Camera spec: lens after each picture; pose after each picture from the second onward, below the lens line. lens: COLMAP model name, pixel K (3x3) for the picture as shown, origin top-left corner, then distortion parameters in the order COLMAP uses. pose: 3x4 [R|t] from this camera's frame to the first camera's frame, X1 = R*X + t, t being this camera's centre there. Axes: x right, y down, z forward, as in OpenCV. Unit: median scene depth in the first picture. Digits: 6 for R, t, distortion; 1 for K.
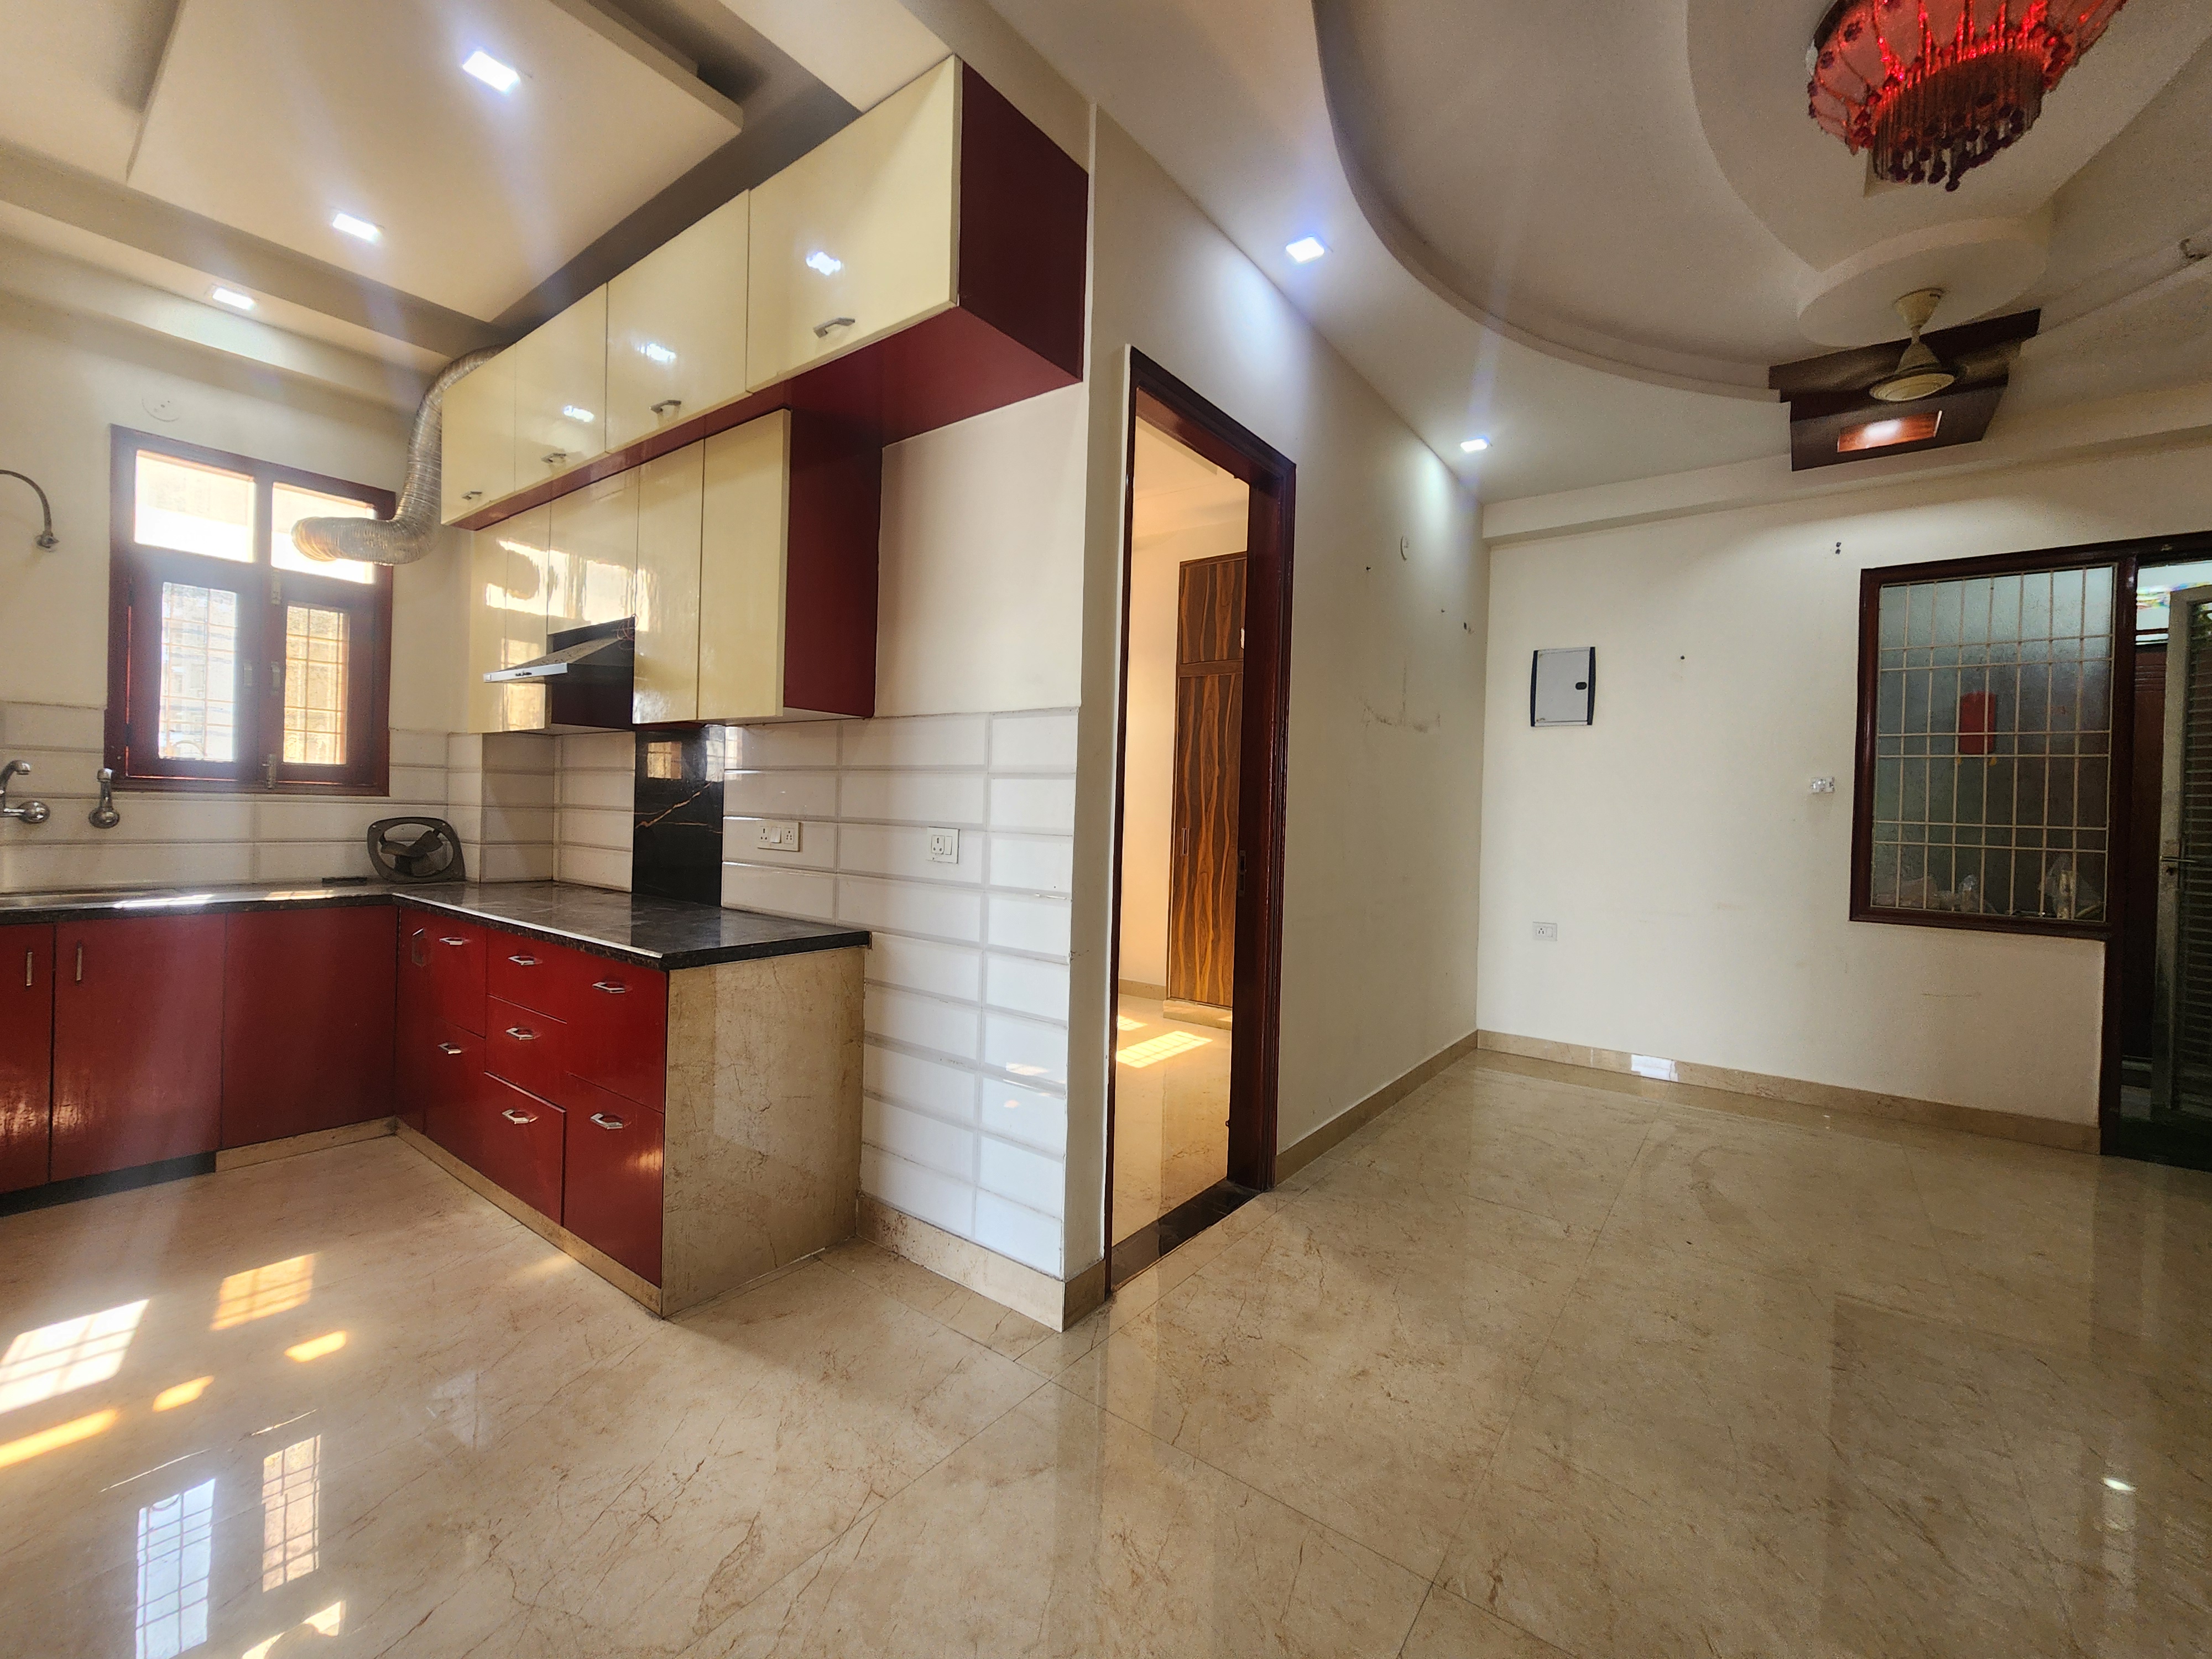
lens RADIAL K [[912.2, 0, 1093.7], [0, 912.2, 828.8], [0, 0, 1]] dist [-0.001356, -0.000043]
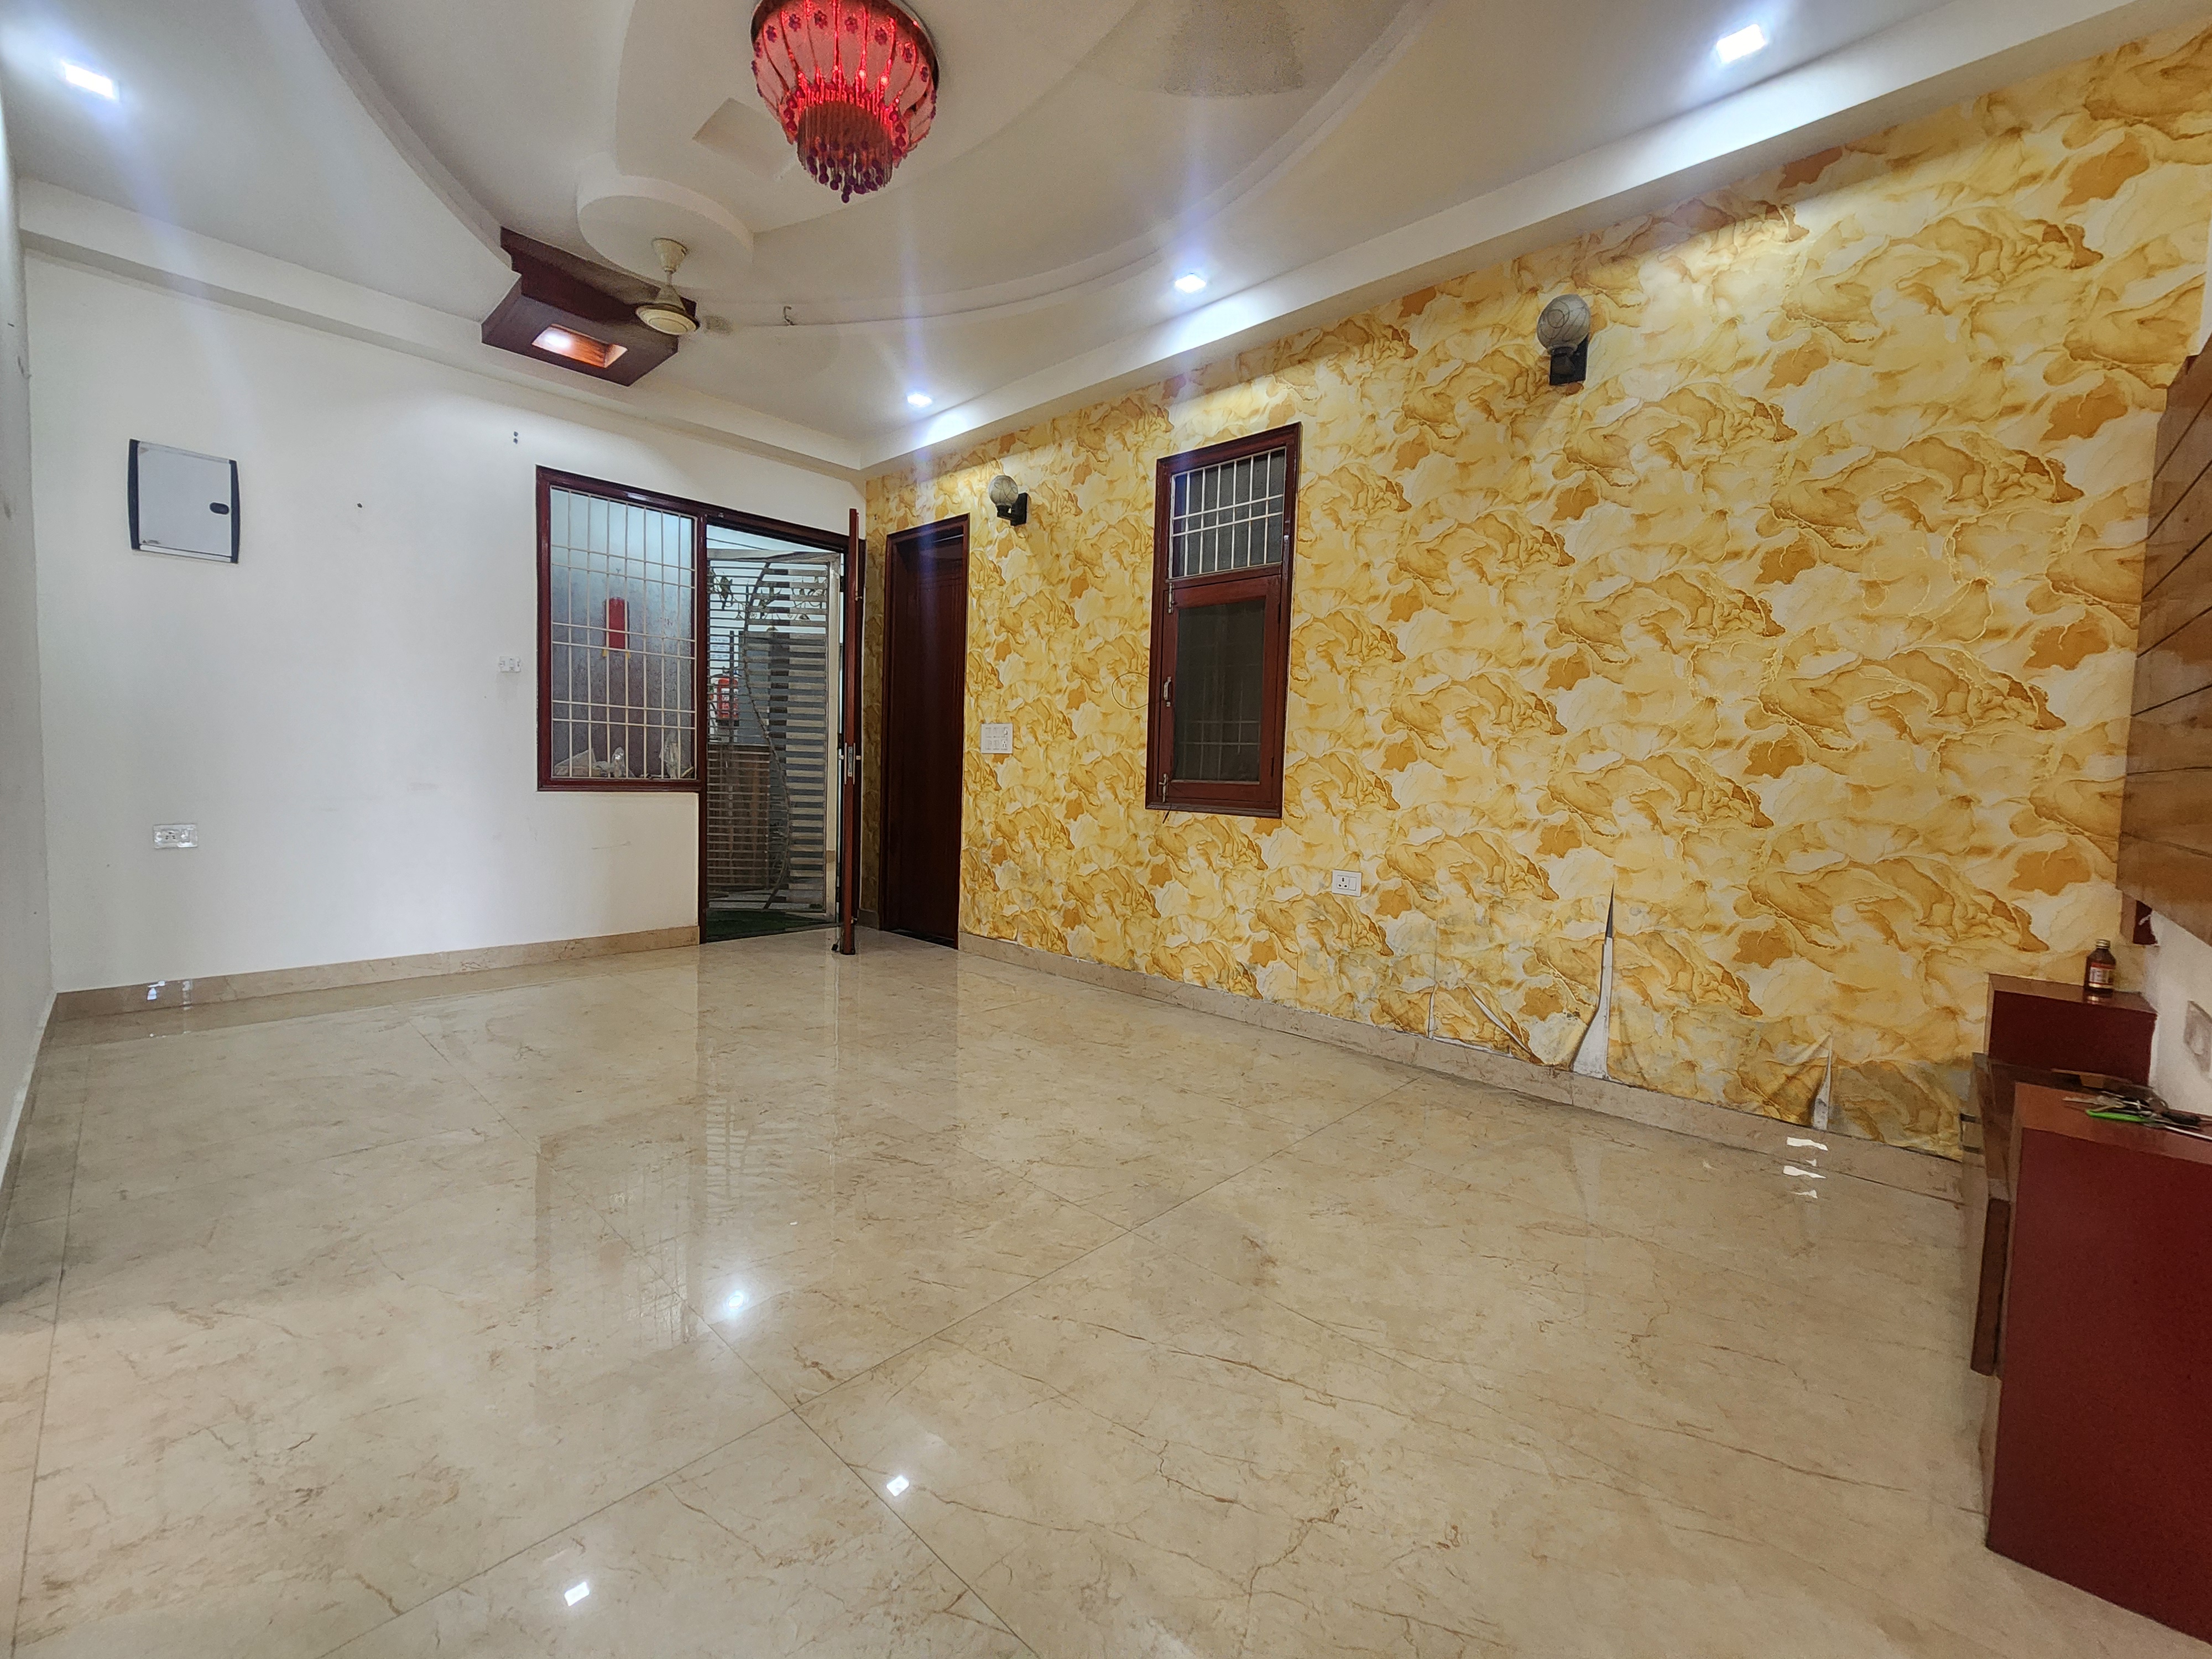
lens RADIAL K [[912.2, 0, 1093.7], [0, 912.2, 828.8], [0, 0, 1]] dist [-0.001356, -0.000043]
pose [[0.109136, -0.090079, 0.989937, -0.208640], [-0.005862, 0.995810, 0.091260, 0.046064], [-0.994009, -0.015763, 0.108151, 0.238661]]
